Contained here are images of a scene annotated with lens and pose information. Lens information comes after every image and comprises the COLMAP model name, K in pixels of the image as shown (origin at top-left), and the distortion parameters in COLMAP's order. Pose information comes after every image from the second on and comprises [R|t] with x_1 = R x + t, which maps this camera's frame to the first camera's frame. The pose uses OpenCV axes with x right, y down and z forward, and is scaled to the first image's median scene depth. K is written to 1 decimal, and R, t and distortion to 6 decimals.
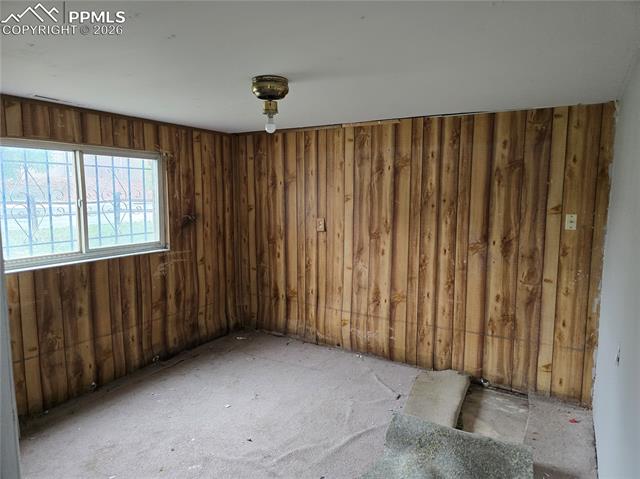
lens RADIAL K [[424.9, 0, 317.4], [0, 424.9, 238.7], [0, 0, 1]] dist [0.006318, -0.000563]
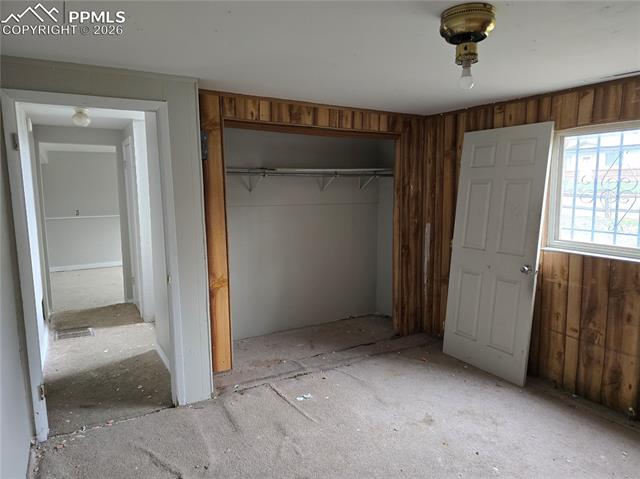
lens RADIAL K [[424.9, 0, 317.4], [0, 424.9, 238.7], [0, 0, 1]] dist [0.006318, -0.000563]
pose [[-0.502991, 0.123727, -0.855390, 0.506179], [-0.080242, 0.978741, 0.188754, -0.103769], [0.860559, 0.163580, -0.482370, 0.921224]]
